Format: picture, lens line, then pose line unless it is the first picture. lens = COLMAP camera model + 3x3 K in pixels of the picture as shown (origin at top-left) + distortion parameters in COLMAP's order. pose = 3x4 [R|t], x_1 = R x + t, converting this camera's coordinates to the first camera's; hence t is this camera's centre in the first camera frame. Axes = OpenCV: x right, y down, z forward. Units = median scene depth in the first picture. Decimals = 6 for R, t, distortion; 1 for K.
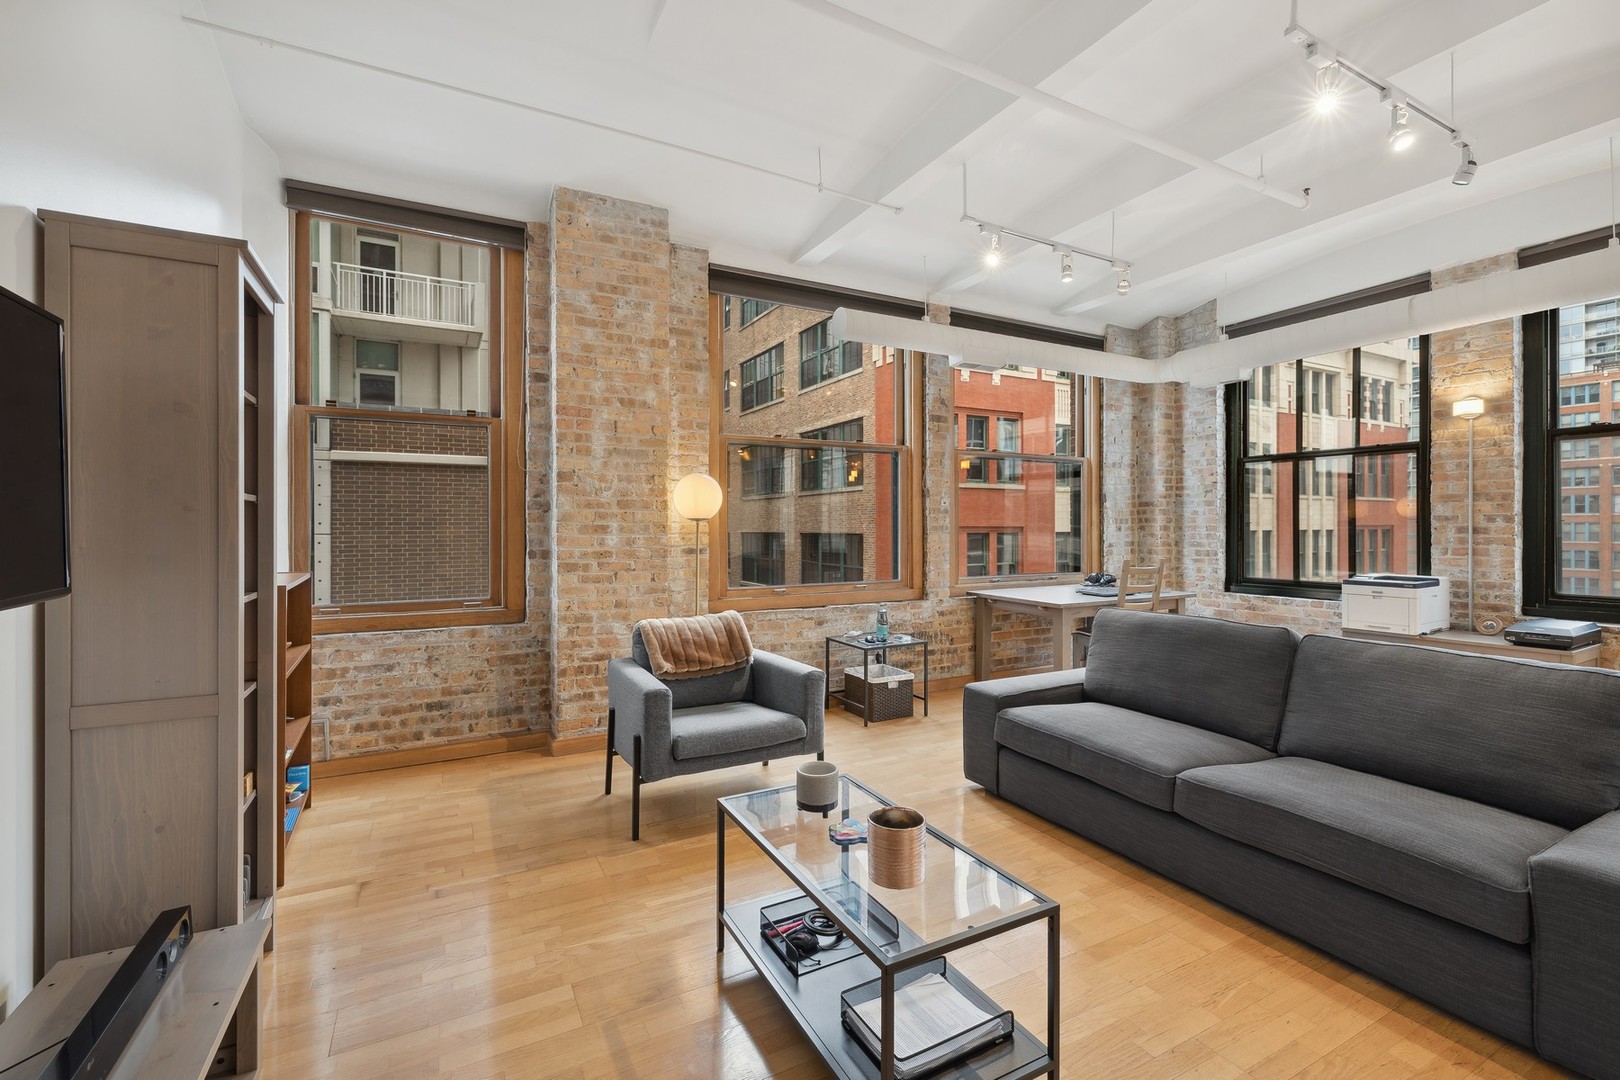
lens RADIAL K [[695.9, 0, 806.2], [0, 695.9, 527.9], [0, 0, 1]] dist [0.000201, 0.000278]
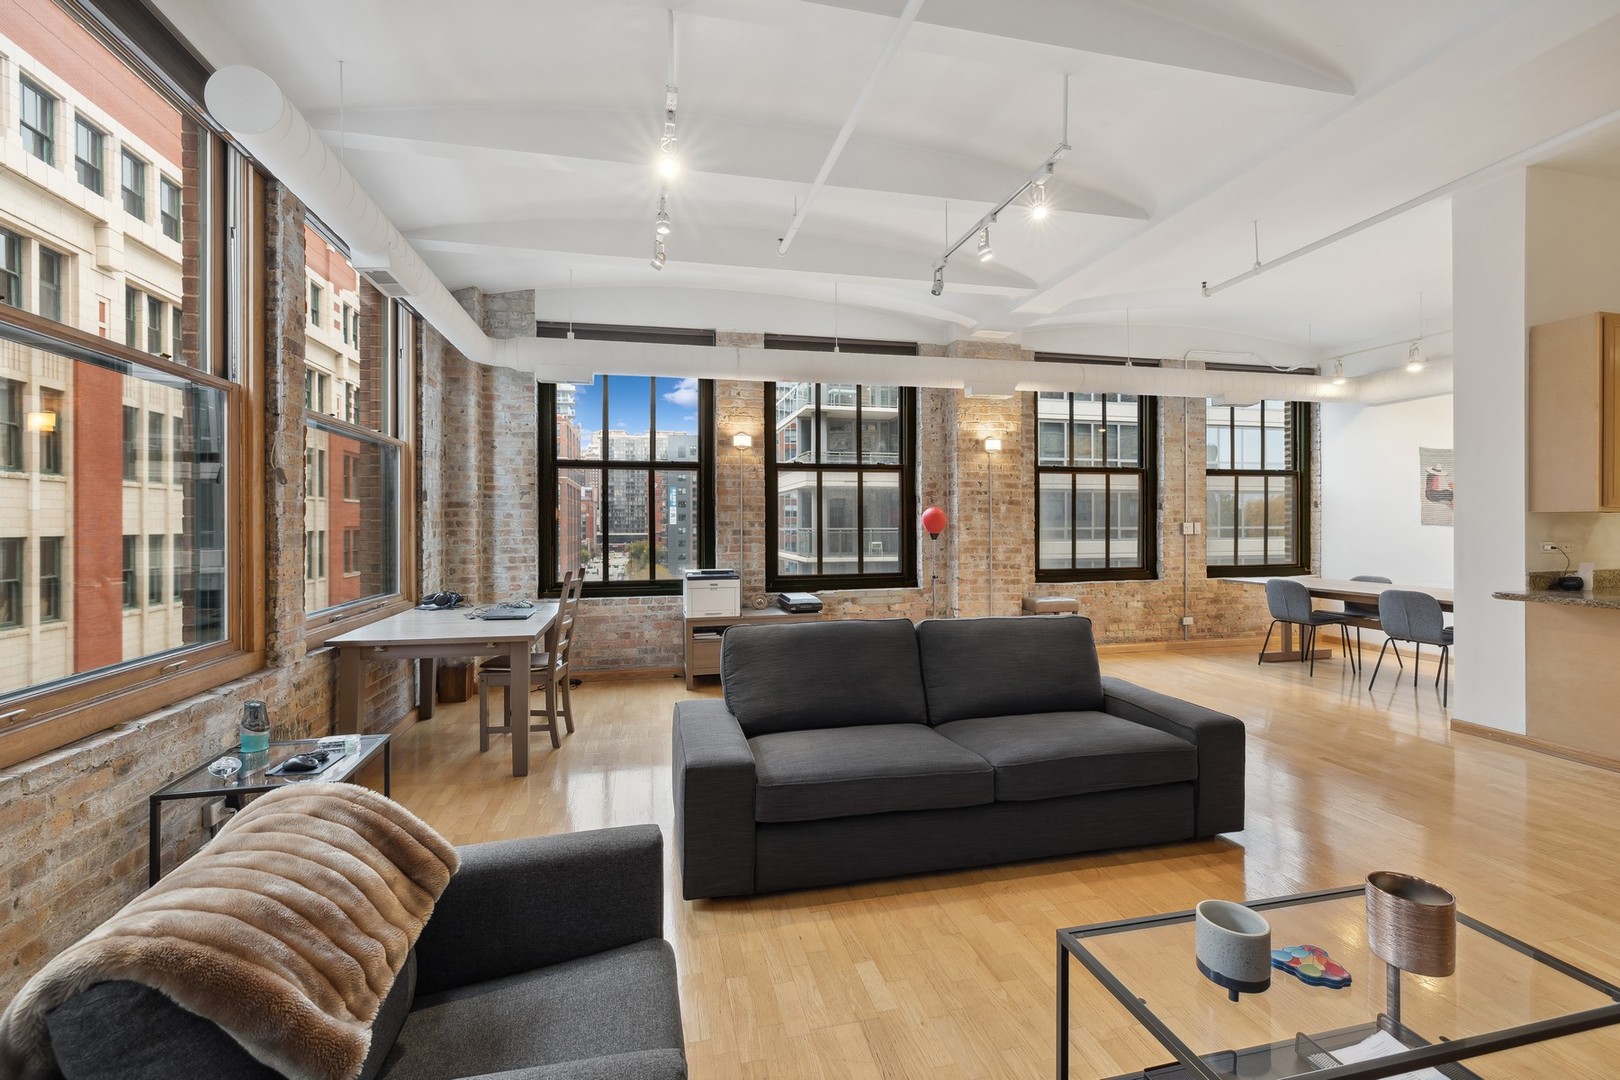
lens RADIAL K [[695.9, 0, 819.0], [0, 695.9, 524.1], [0, 0, 1]] dist [0.000201, 0.000278]
pose [[0.251480, 0.001177, 0.967862, -0.291589], [0.005281, 0.999983, -0.002589, -0.008501], [-0.967848, 0.005762, 0.251469, 0.498688]]
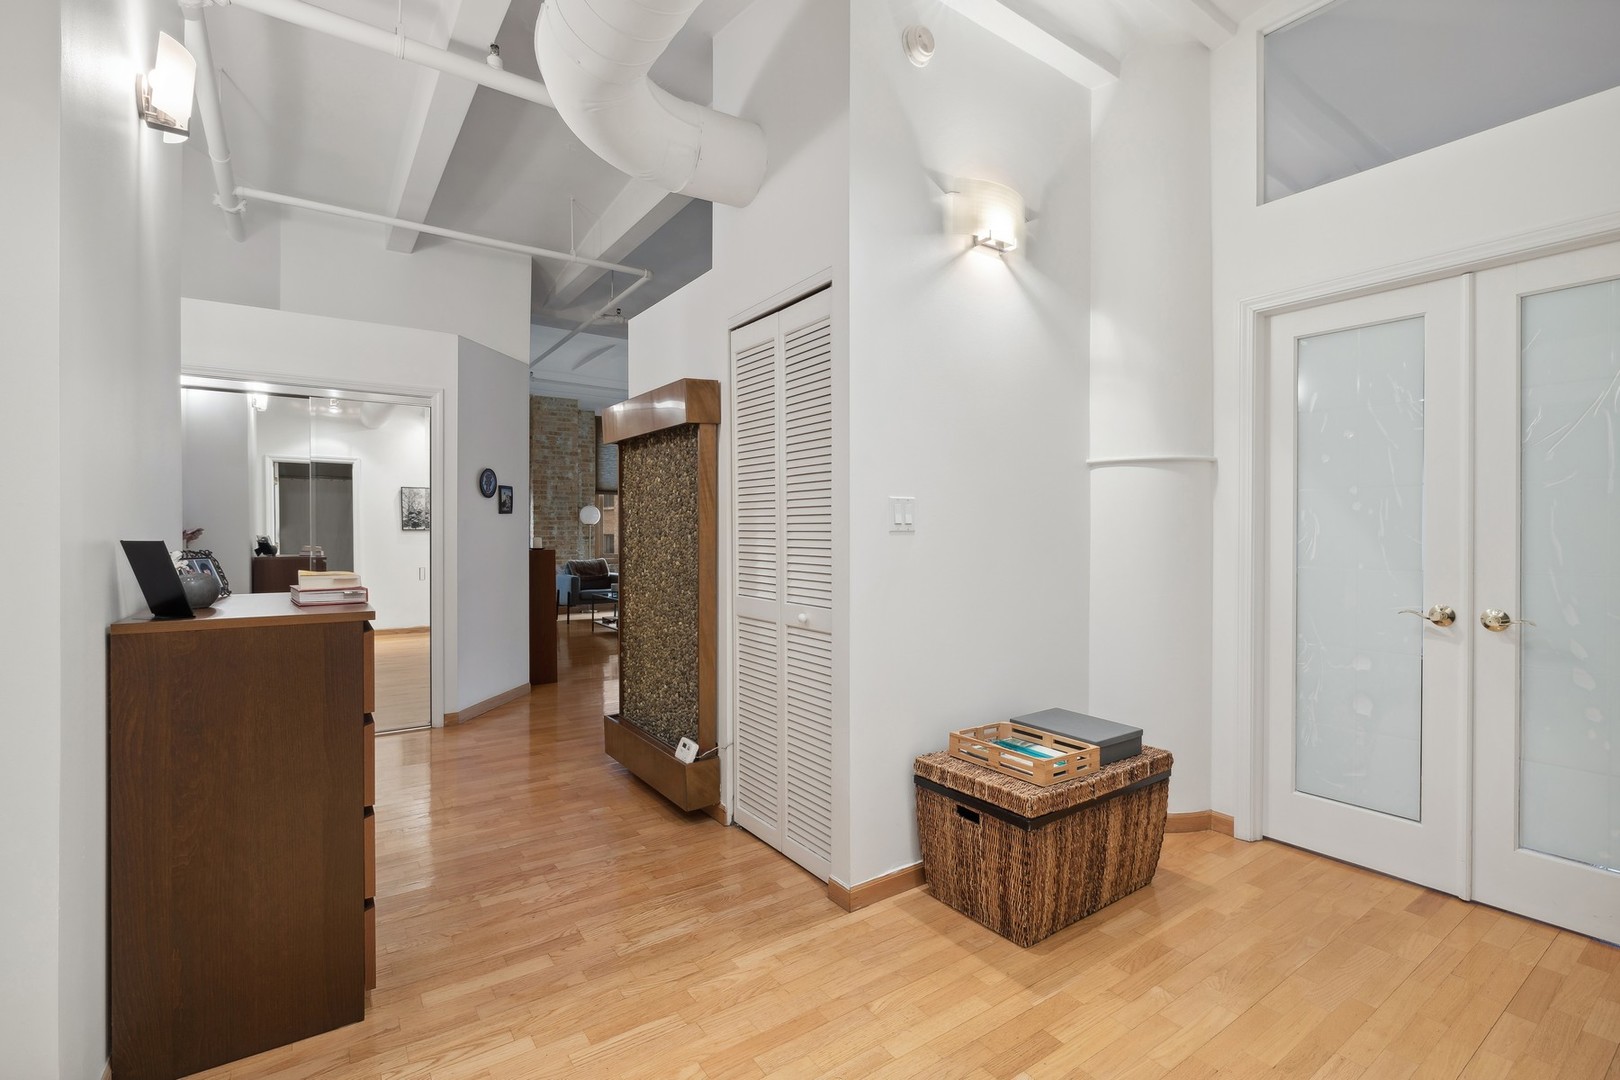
lens RADIAL K [[732.0, 0, 806.1], [0, 732.0, 535.0], [0, 0, 1]] dist [-0.000582, -0.000010]
pose [[0.993064, 0.002096, 0.117558, 0.271716], [-0.002139, 0.999998, 0.000242, 0.020787], [-0.117557, -0.000492, 0.993066, -1.504777]]
